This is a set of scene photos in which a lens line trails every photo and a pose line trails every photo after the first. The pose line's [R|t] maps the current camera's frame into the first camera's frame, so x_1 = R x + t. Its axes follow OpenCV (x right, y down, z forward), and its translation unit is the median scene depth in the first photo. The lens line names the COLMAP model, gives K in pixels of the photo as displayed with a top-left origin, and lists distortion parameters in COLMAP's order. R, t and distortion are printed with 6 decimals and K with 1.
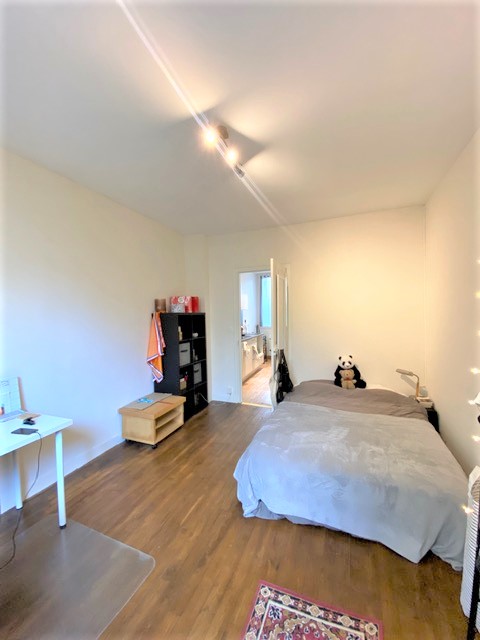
lens RADIAL K [[255.3, 0, 240.7], [0, 255.3, 316.4], [0, 0, 1]] dist [-0.000241, -0.000009]
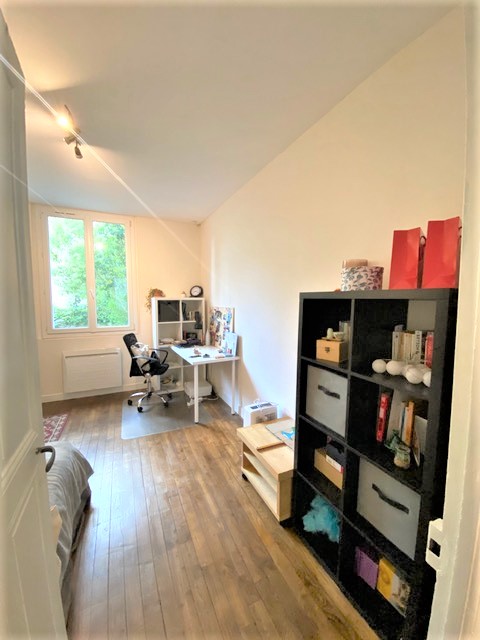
lens RADIAL K [[258.1, 0, 247.1], [0, 258.1, 316.3], [0, 0, 1]] dist [-0.000287, -0.000350]
pose [[-0.663755, 0.085361, -0.743063, 0.135777], [0.005139, 0.993963, 0.109594, -0.019259], [0.747933, 0.068924, -0.660186, 1.144641]]
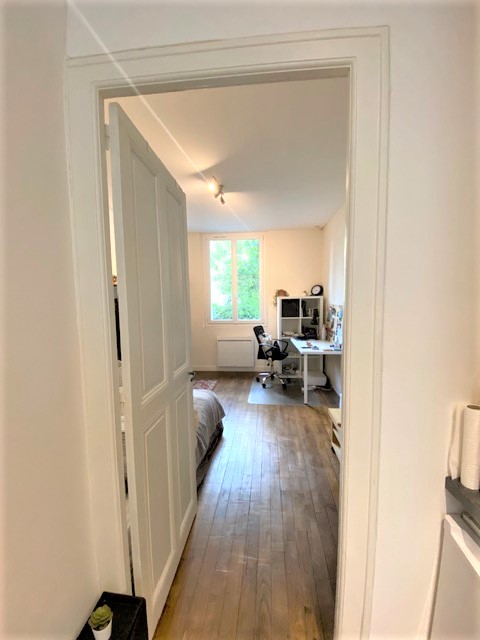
lens RADIAL K [[258.1, 0, 247.1], [0, 258.1, 316.3], [0, 0, 1]] dist [-0.000287, -0.000350]
pose [[-0.951029, 0.071053, -0.300823, 0.133142], [0.041343, 0.993717, 0.104009, -0.025475], [0.306323, 0.086479, -0.947991, 1.326592]]
